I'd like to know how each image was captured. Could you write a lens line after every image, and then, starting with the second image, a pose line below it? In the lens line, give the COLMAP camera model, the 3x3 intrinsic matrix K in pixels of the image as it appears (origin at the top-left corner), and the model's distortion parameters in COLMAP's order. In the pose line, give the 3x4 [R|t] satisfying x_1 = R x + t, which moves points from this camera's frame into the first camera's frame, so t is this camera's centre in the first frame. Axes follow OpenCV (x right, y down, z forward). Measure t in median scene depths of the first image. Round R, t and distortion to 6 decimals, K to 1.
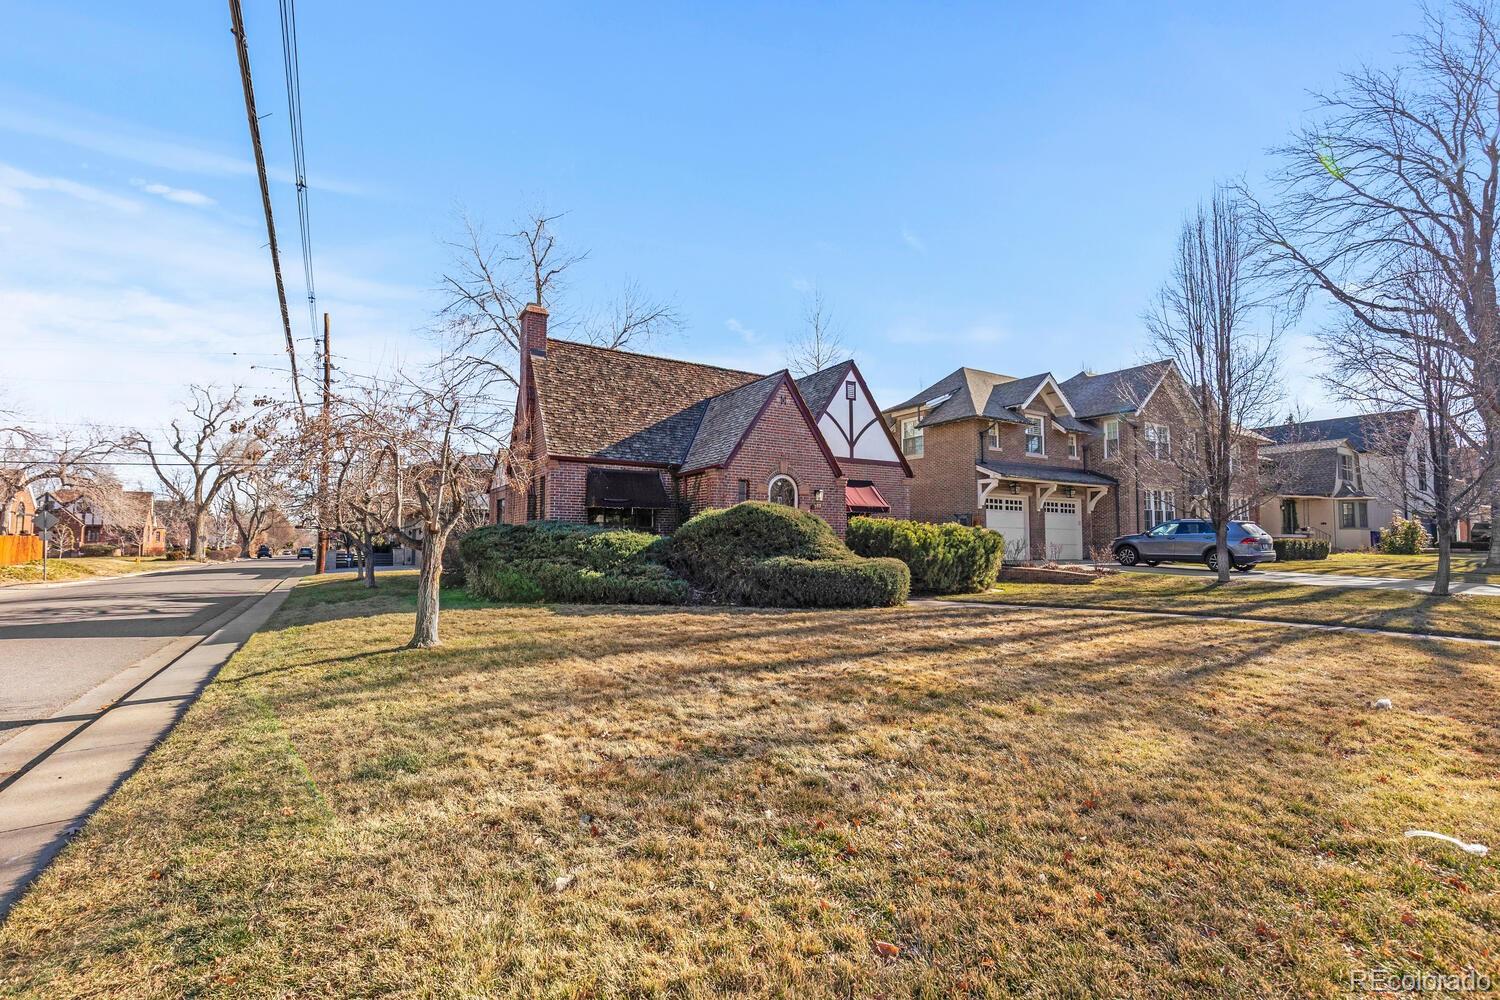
lens RADIAL K [[660.9, 0, 755.7], [0, 660.9, 505.3], [0, 0, 1]] dist [0.000927, -0.000383]
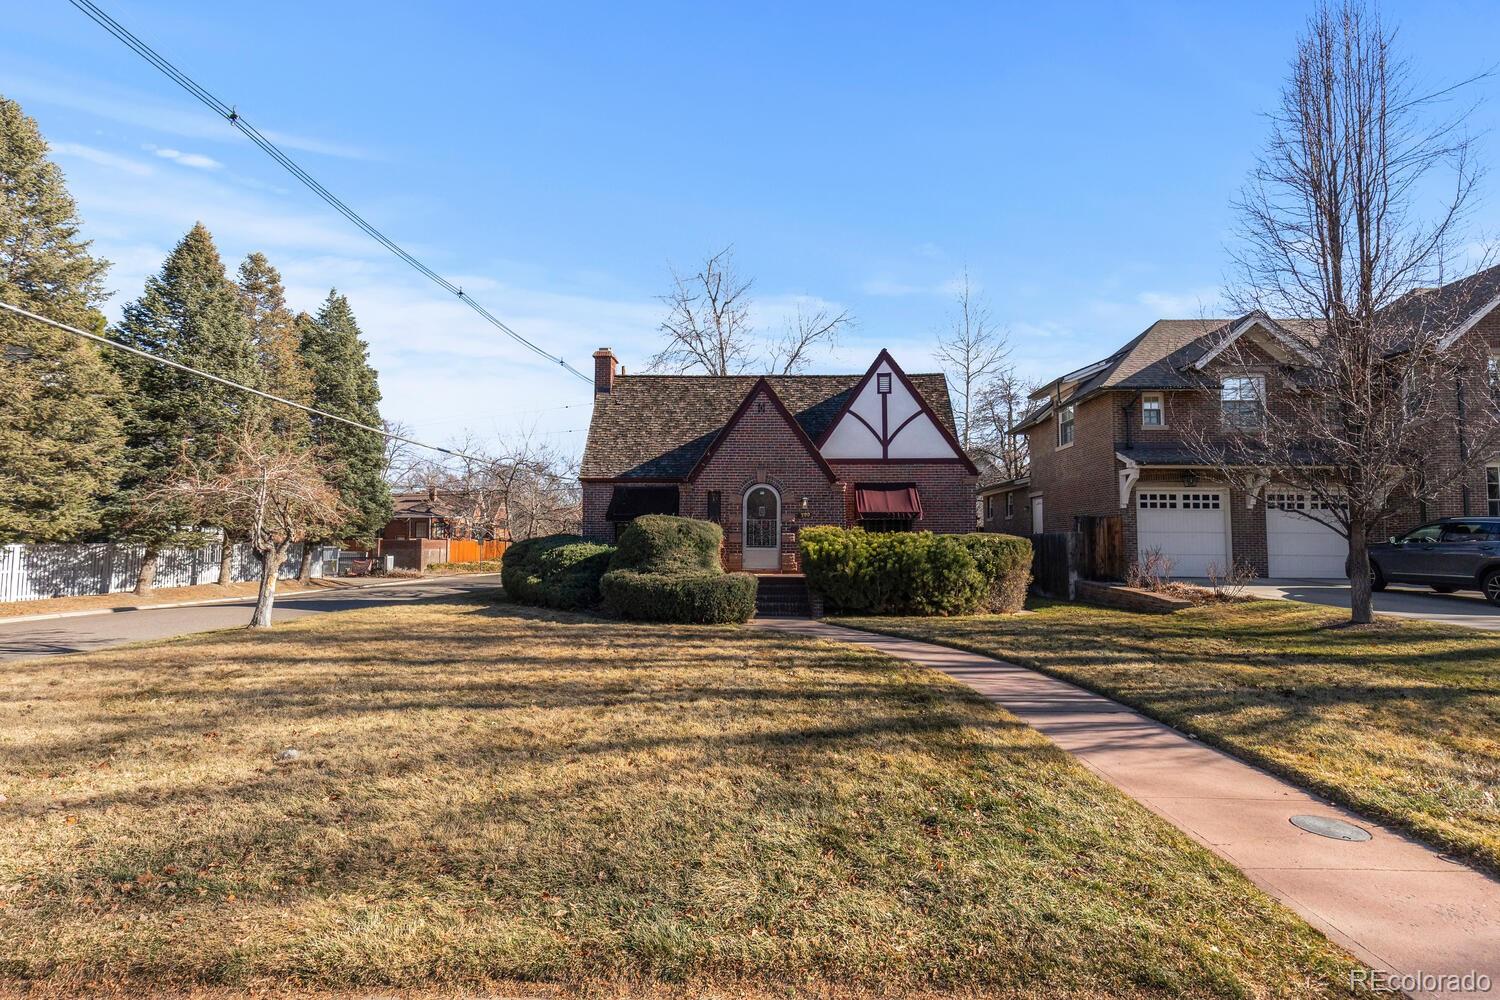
lens RADIAL K [[660.9, 0, 755.7], [0, 660.9, 505.3], [0, 0, 1]] dist [0.000927, -0.000383]
pose [[0.838043, -0.033530, -0.544573, 0.480782], [0.031211, 0.999422, -0.013505, -0.001427], [0.544711, -0.005679, 0.838605, 0.150911]]
